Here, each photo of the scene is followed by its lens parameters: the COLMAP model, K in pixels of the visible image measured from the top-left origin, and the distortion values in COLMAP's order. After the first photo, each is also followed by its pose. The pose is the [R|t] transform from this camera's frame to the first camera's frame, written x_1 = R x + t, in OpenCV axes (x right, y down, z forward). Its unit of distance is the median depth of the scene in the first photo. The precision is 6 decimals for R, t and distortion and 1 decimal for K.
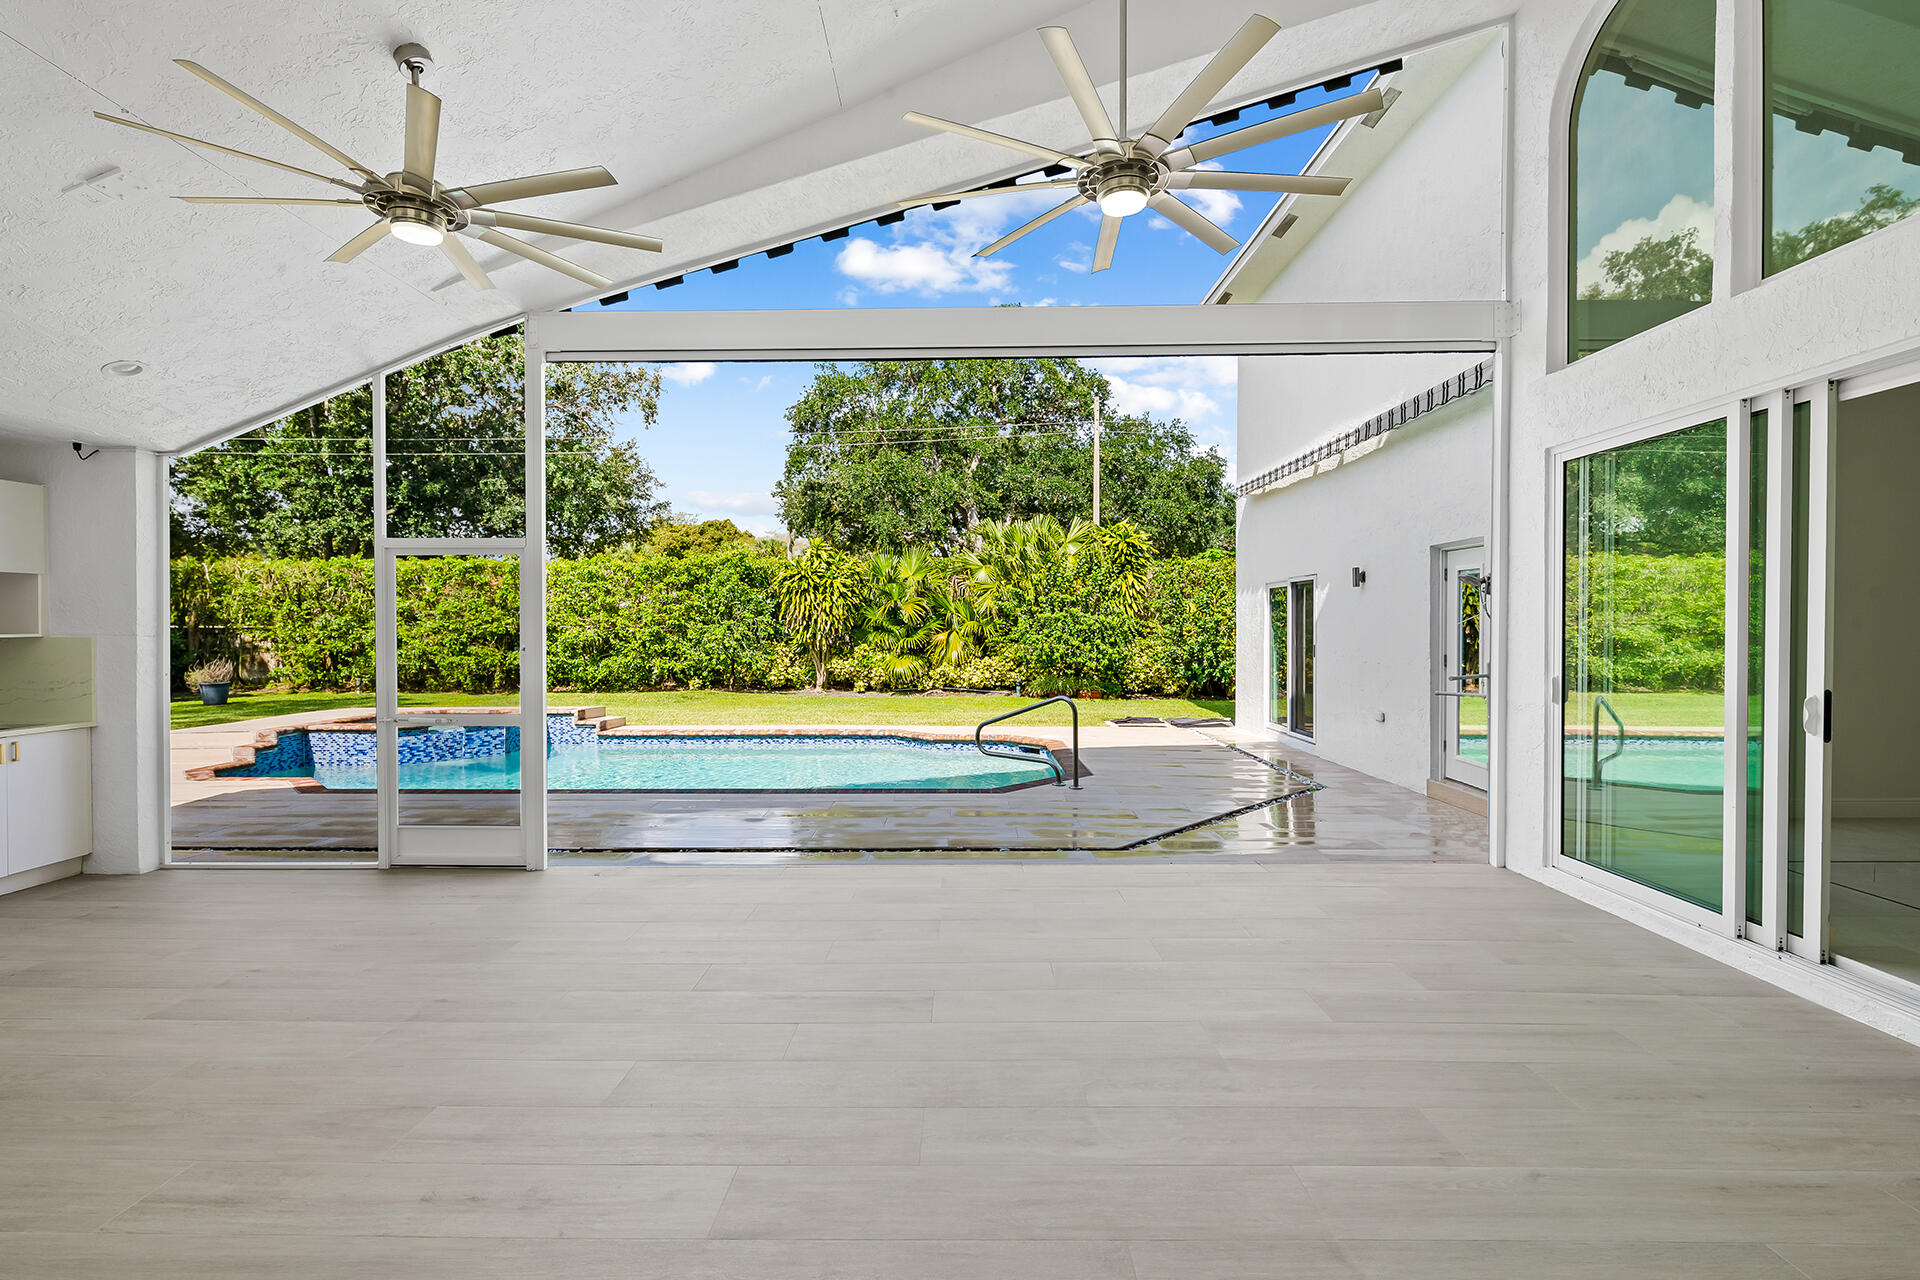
lens RADIAL K [[893.2, 0, 959.0], [0, 893.2, 628.4], [0, 0, 1]] dist [0.001418, 0.000145]
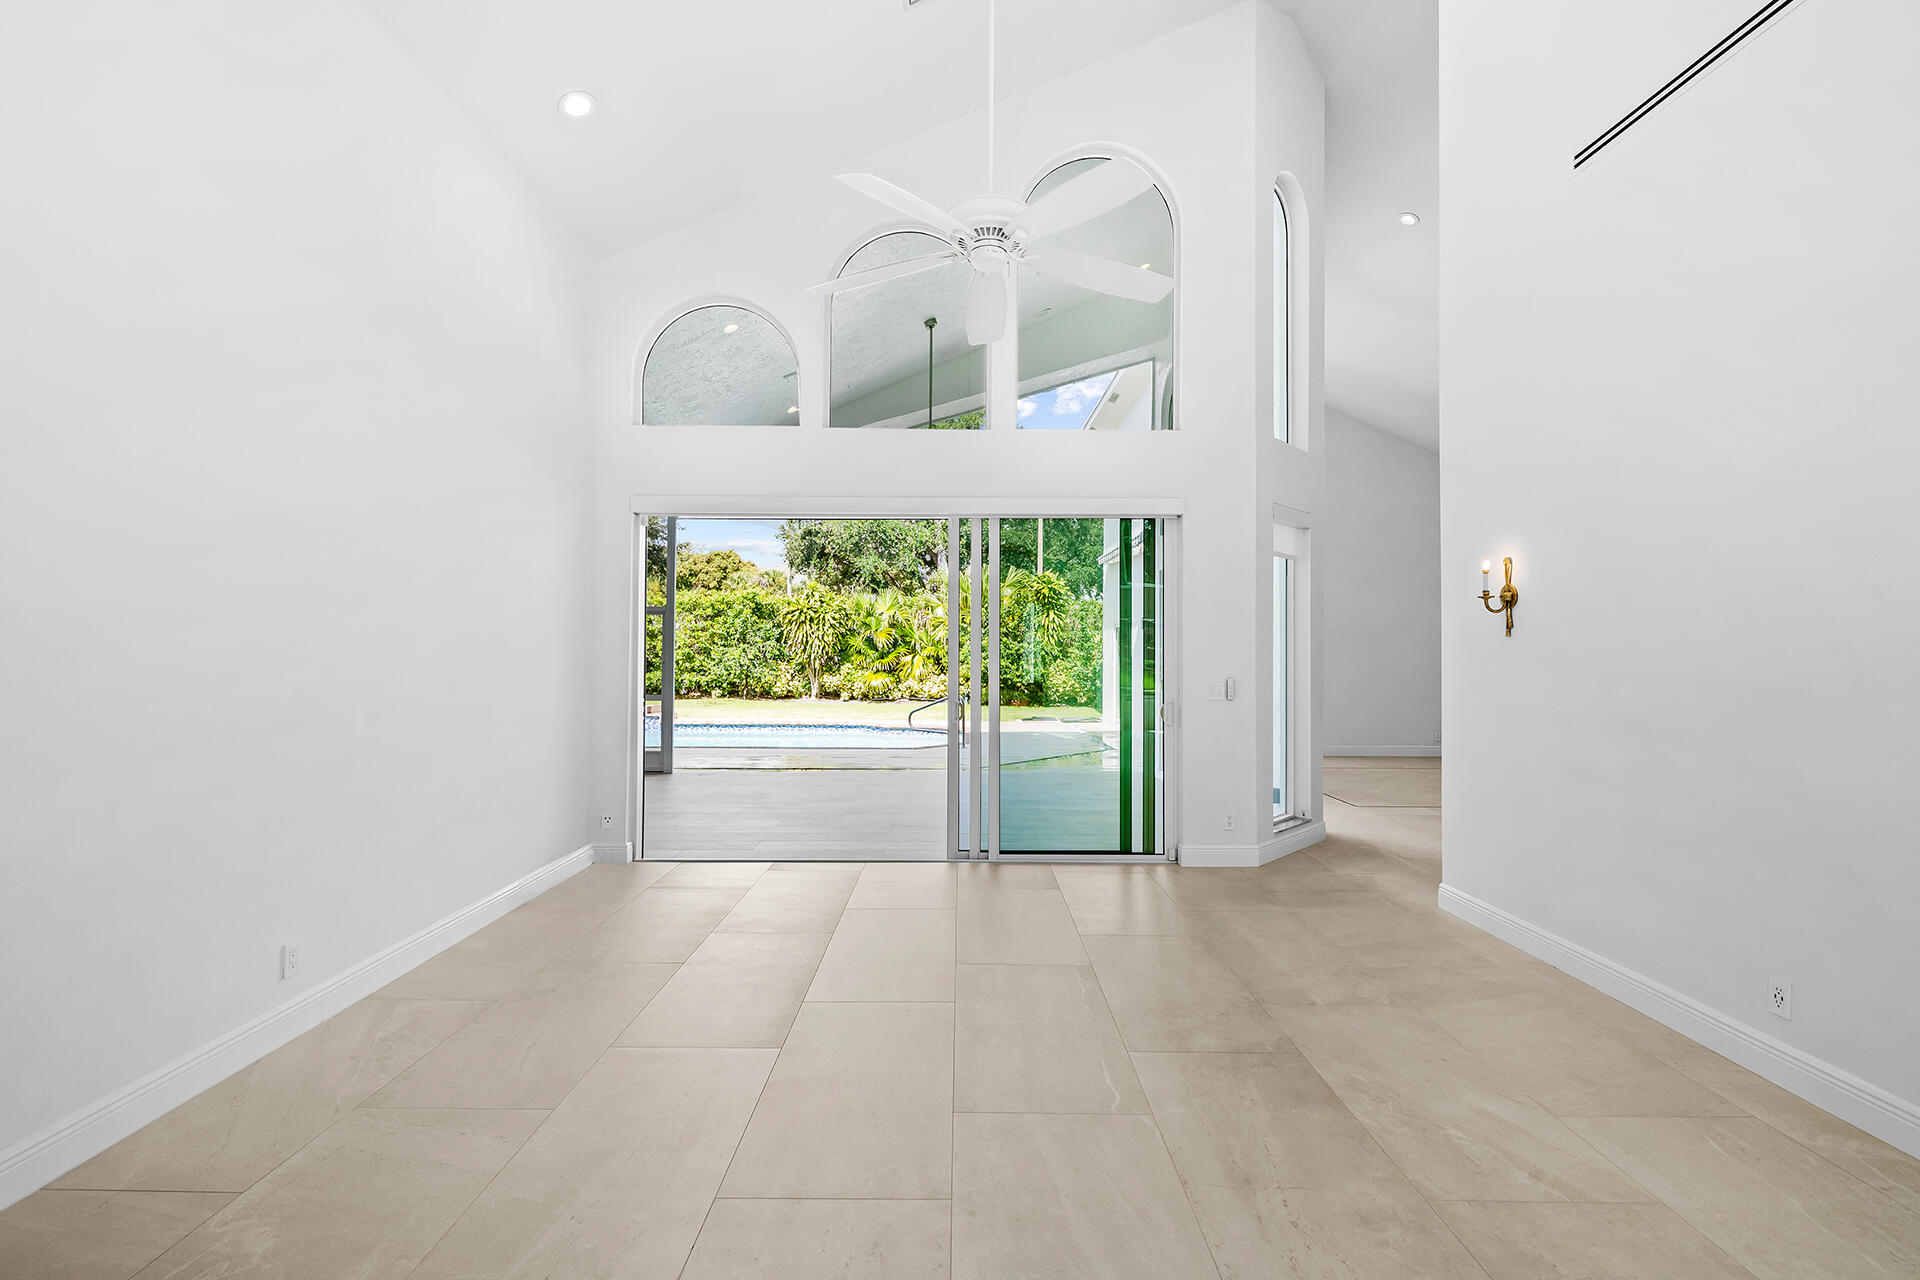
lens RADIAL K [[828.8, 0, 963.0], [0, 828.8, 650.4], [0, 0, 1]] dist [-0.002793, -0.000322]
pose [[0.999743, 0.008490, 0.021020, 0.034422], [-0.008479, 0.999964, -0.000633, -0.002243], [-0.021025, 0.000455, 0.999779, -0.205022]]
